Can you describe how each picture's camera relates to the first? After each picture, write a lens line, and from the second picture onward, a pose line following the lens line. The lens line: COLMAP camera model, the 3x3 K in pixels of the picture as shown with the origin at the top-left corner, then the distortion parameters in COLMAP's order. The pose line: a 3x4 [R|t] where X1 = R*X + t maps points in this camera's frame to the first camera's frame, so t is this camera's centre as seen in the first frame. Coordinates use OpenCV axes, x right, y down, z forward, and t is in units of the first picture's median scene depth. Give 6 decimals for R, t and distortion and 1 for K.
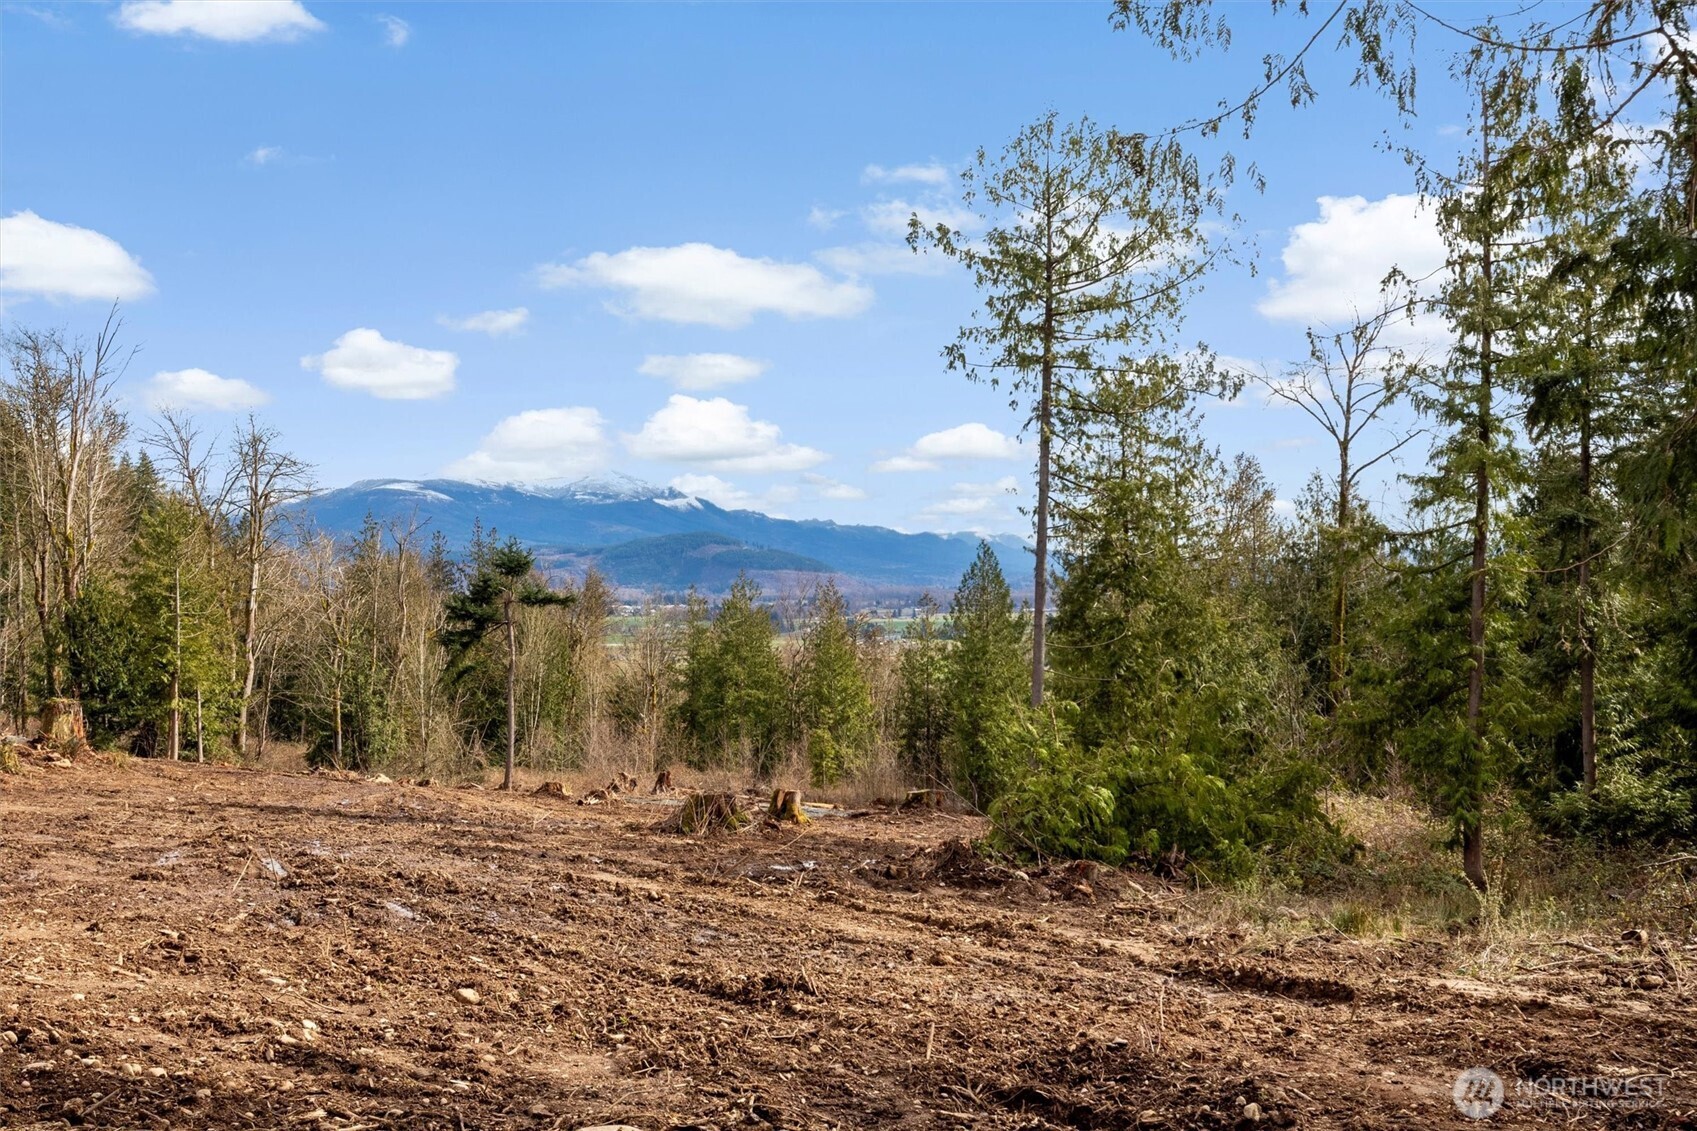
lens RADIAL K [[1665.9, 0, 848.5], [0, 1665.9, 565.5], [0, 0, 1]] dist [-0.006132, 0.004441]
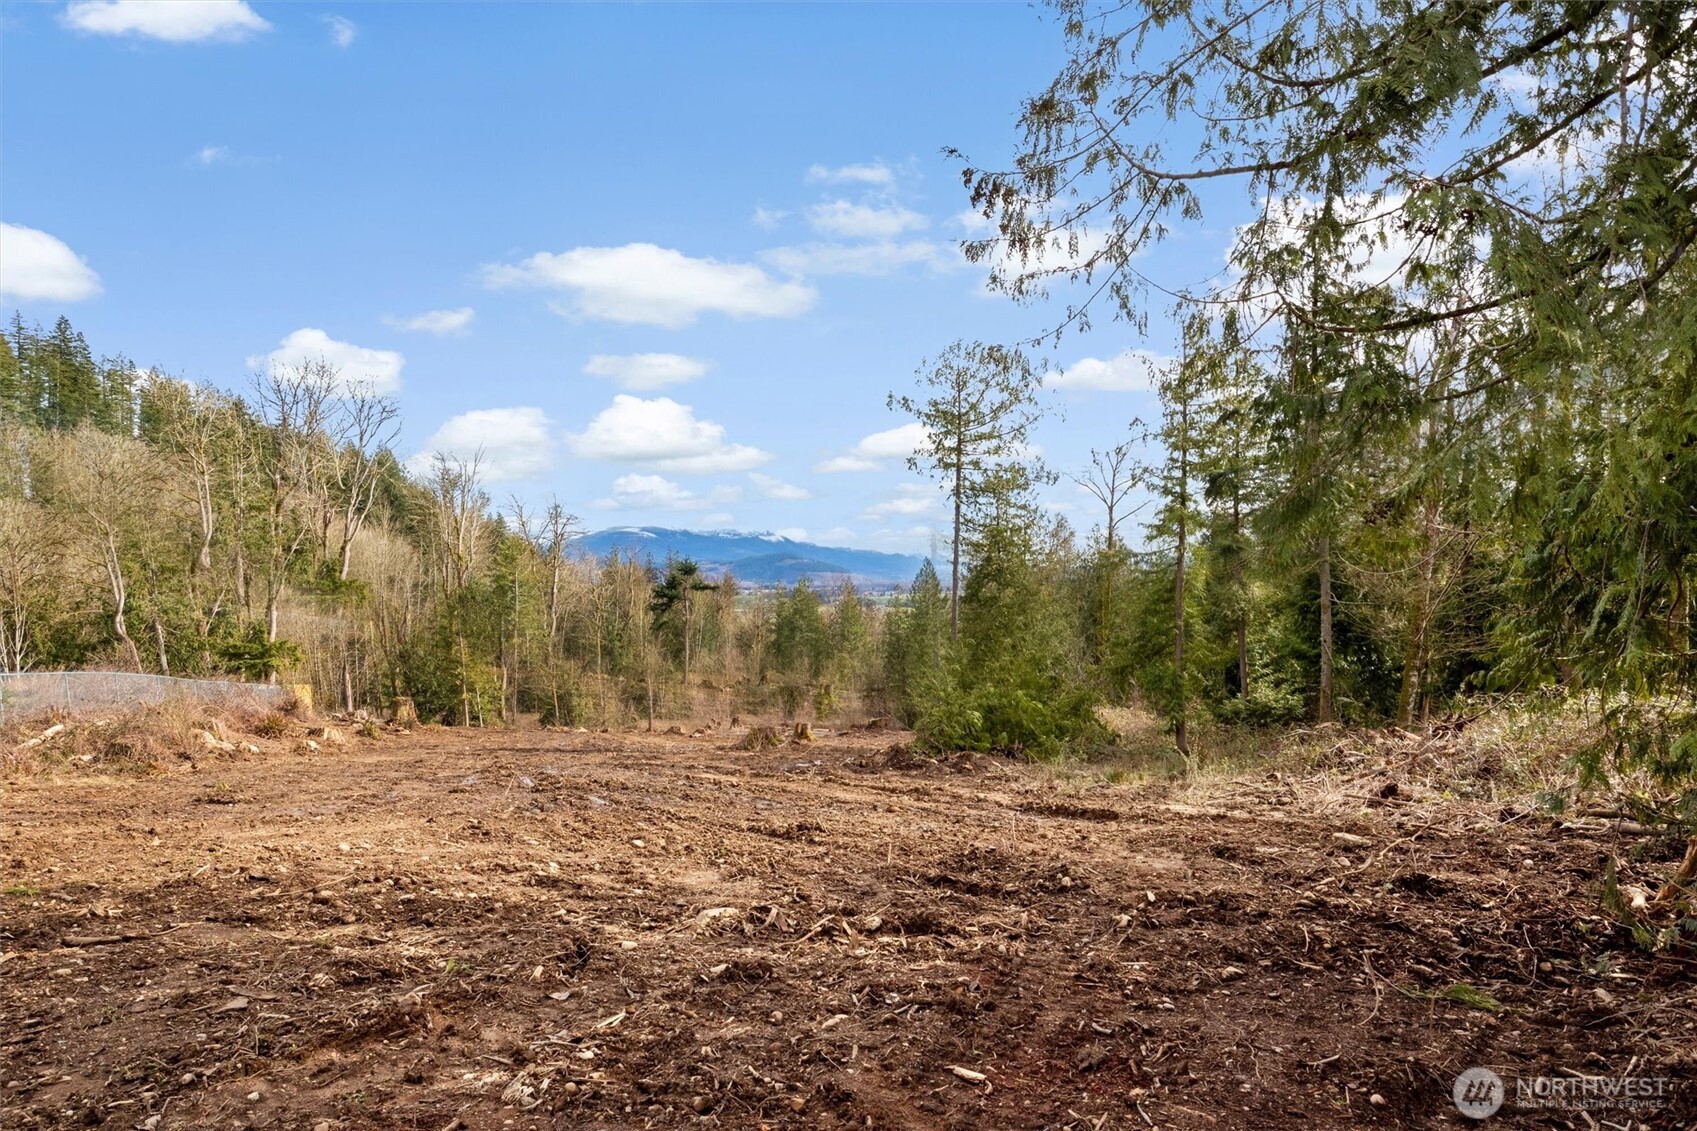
lens RADIAL K [[1665.9, 0, 848.5], [0, 1665.9, 565.5], [0, 0, 1]] dist [-0.006132, 0.004441]
pose [[0.999436, 0.000234, 0.033579, -0.074892], [-0.000237, 1.000000, 0.000088, -0.005317], [-0.033579, -0.000096, 0.999436, -0.940795]]
